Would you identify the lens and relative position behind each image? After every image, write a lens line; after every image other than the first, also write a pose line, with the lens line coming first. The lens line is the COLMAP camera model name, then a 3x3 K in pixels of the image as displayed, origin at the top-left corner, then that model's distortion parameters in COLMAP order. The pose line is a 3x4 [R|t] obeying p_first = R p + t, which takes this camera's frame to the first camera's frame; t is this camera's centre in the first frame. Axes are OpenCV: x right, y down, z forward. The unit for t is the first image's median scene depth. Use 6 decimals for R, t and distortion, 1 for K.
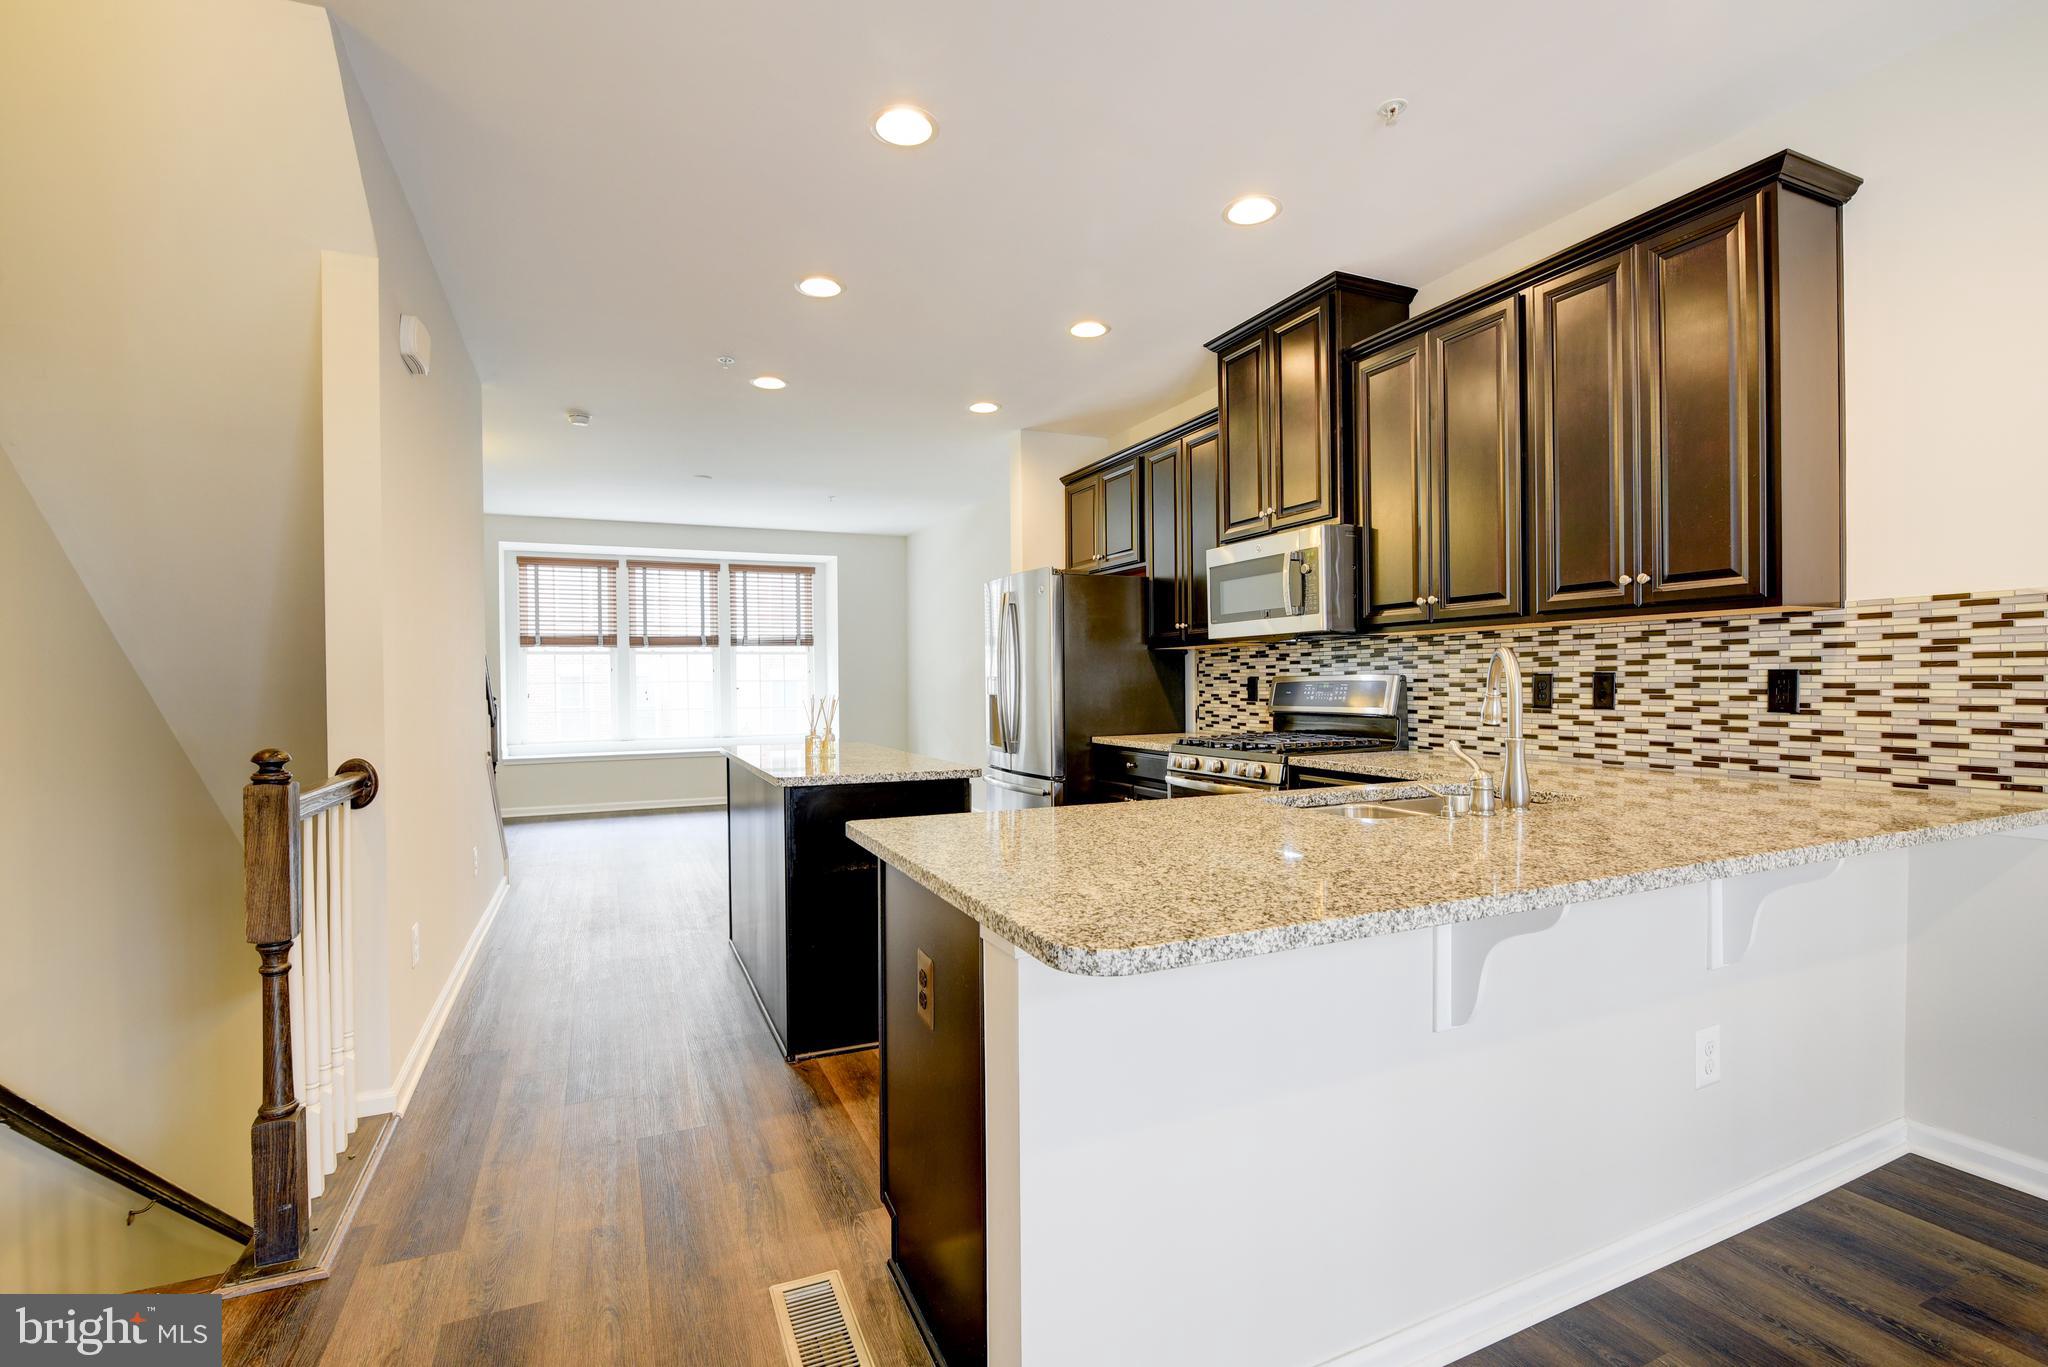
lens RADIAL K [[941.9, 0, 1029.7], [0, 941.9, 685.2], [0, 0, 1]] dist [-0.018742, 0.002328]
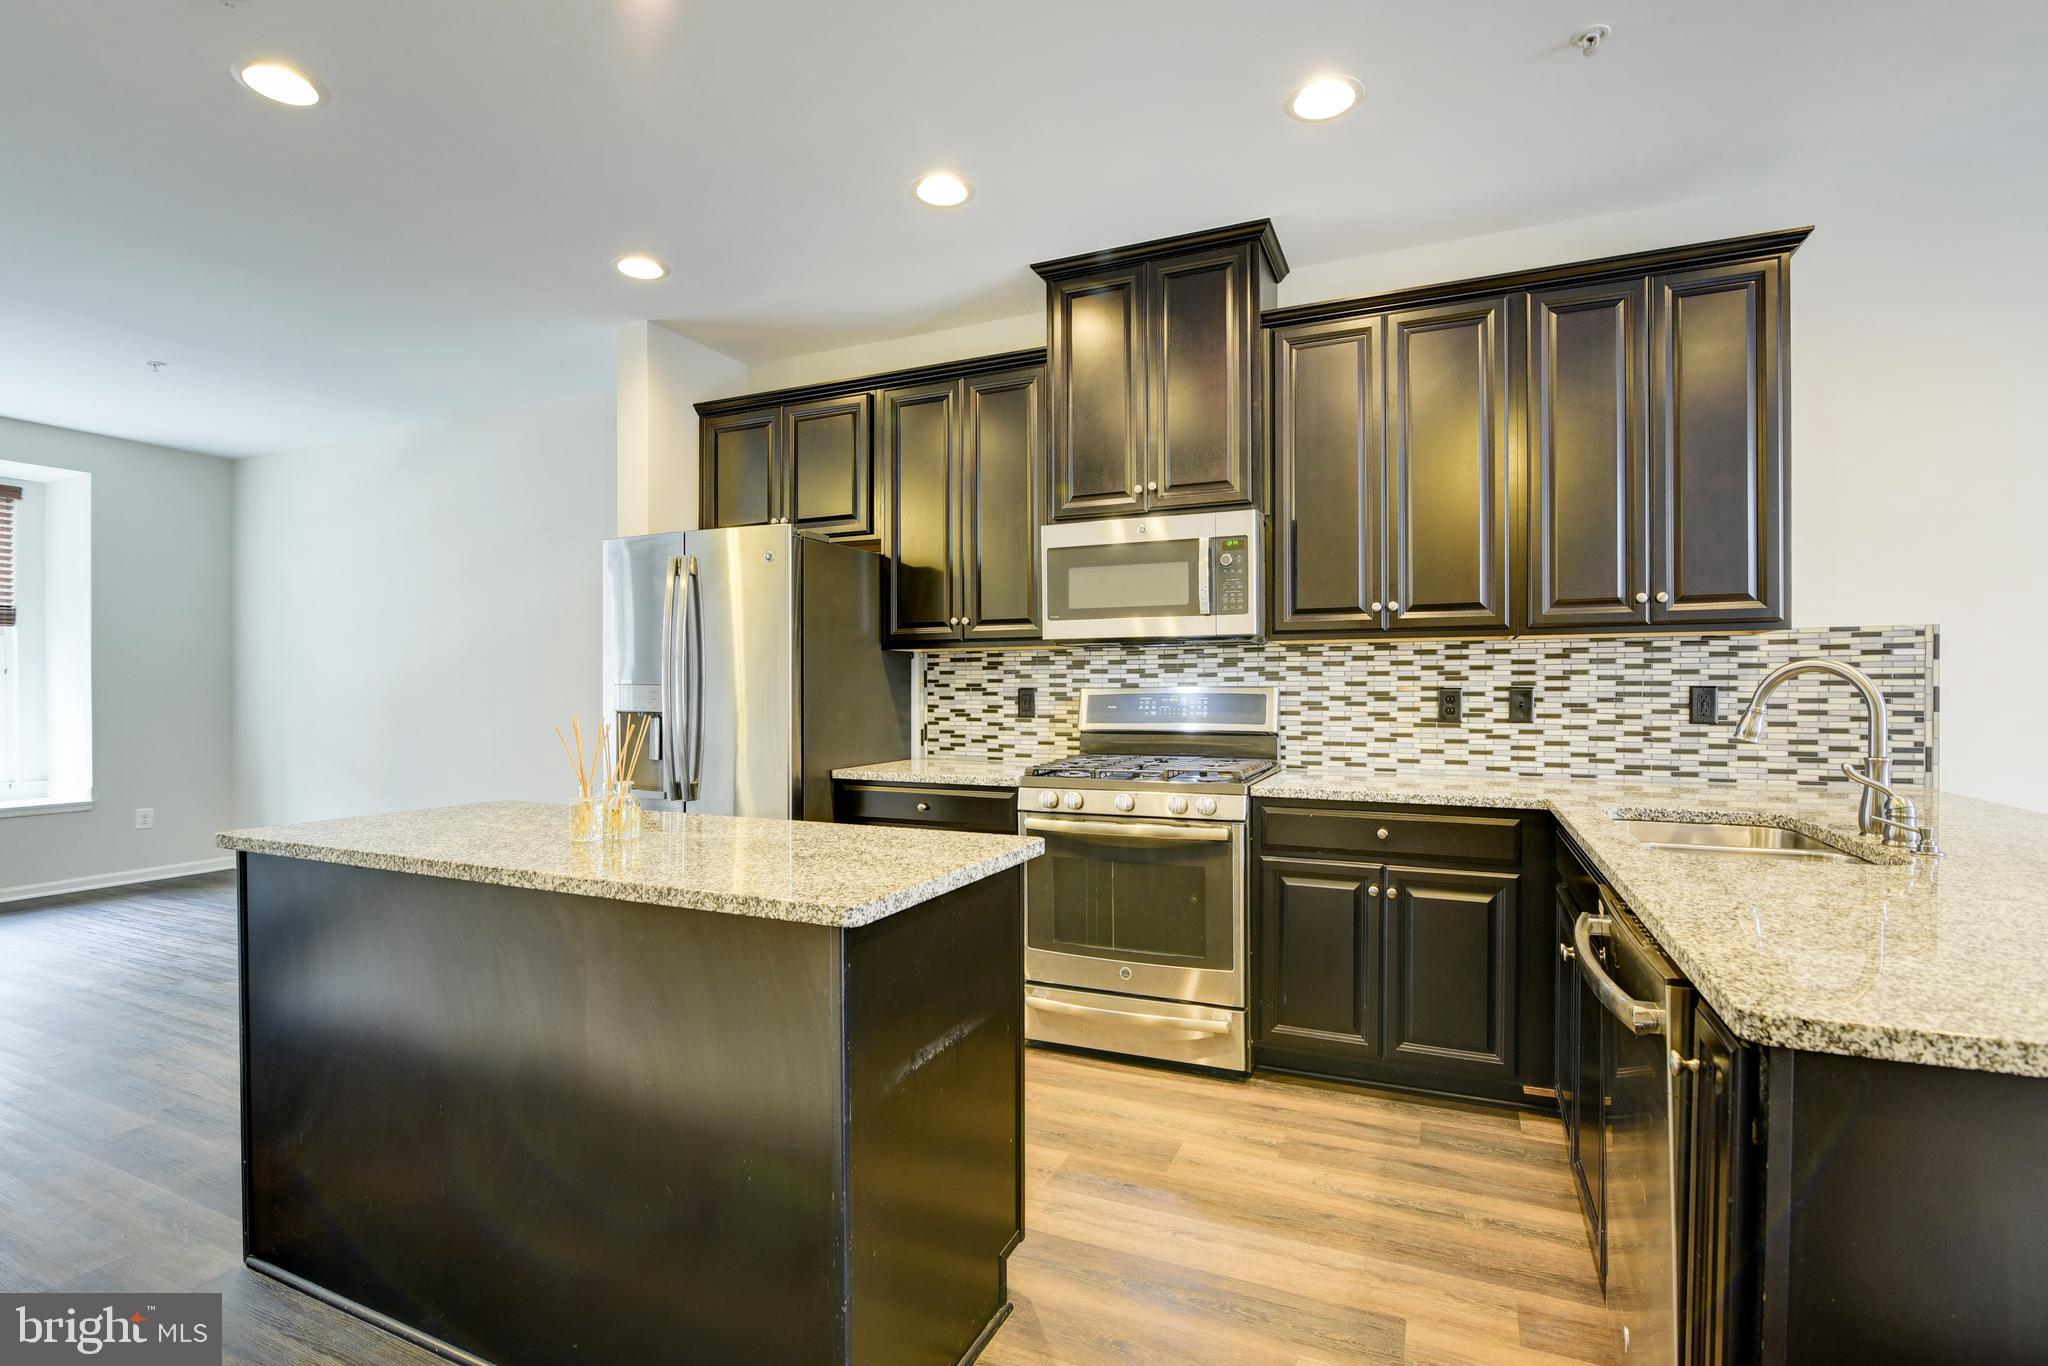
lens RADIAL K [[941.9, 0, 1028.6], [0, 941.9, 689.7], [0, 0, 1]] dist [-0.018742, 0.002328]
pose [[0.745470, 0.005621, 0.666515, -0.366086], [-0.001832, 0.999978, -0.006384, -0.002445], [-0.666537, 0.003538, 0.745464, 0.454451]]
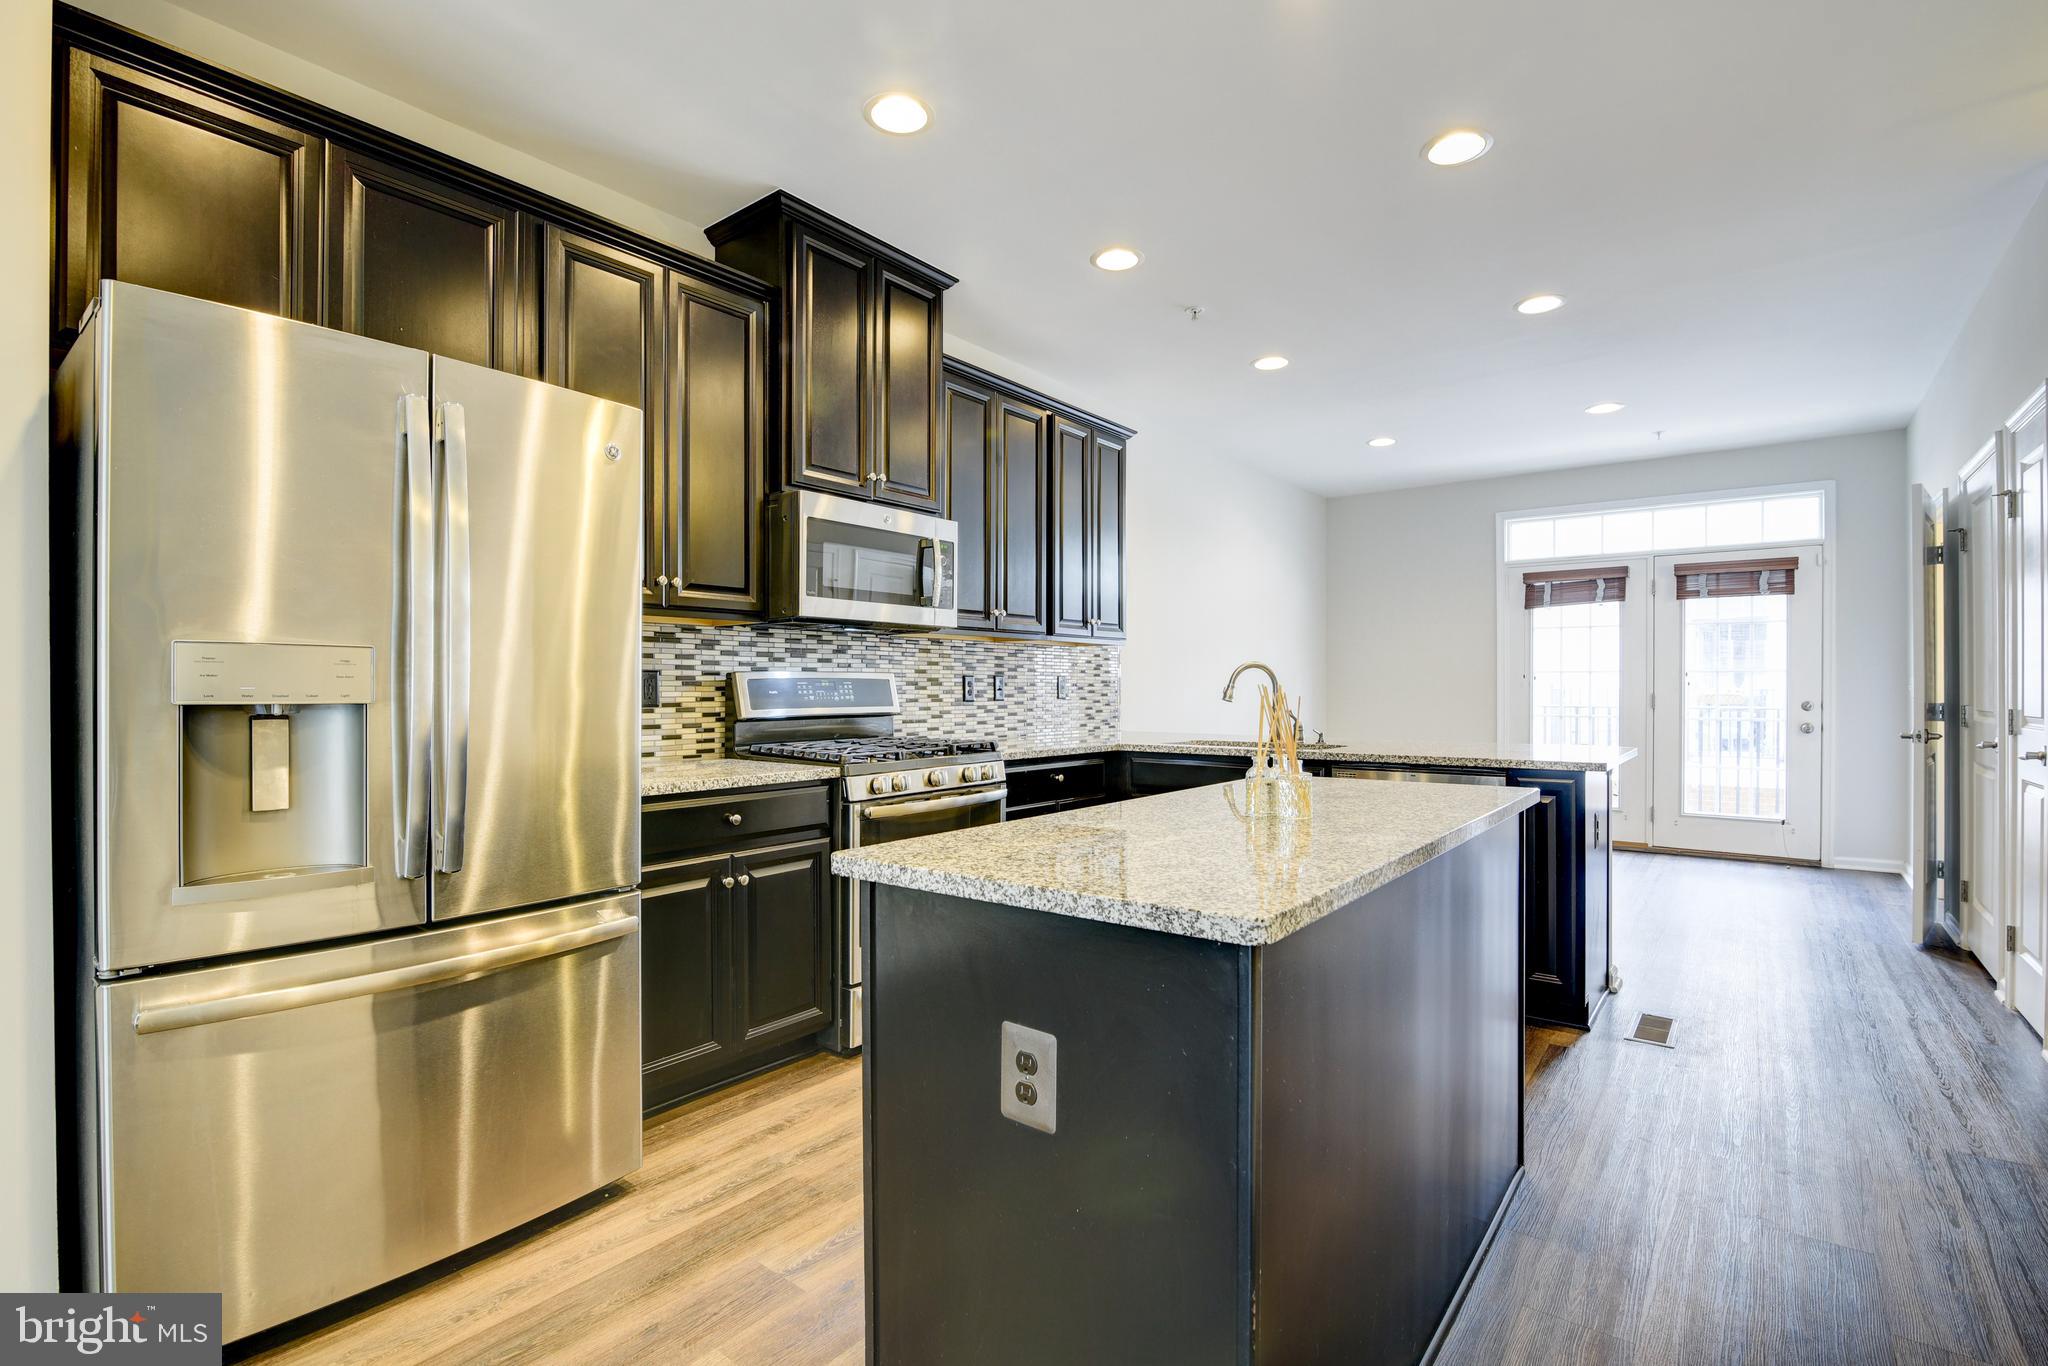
lens RADIAL K [[941.9, 0, 1030.3], [0, 941.9, 681.5], [0, 0, 1]] dist [-0.018742, 0.002328]
pose [[-0.463543, 0.015128, 0.885945, -0.551578], [0.008210, 0.999885, -0.012778, 0.011388], [-0.886036, 0.001351, -0.463614, 1.258813]]
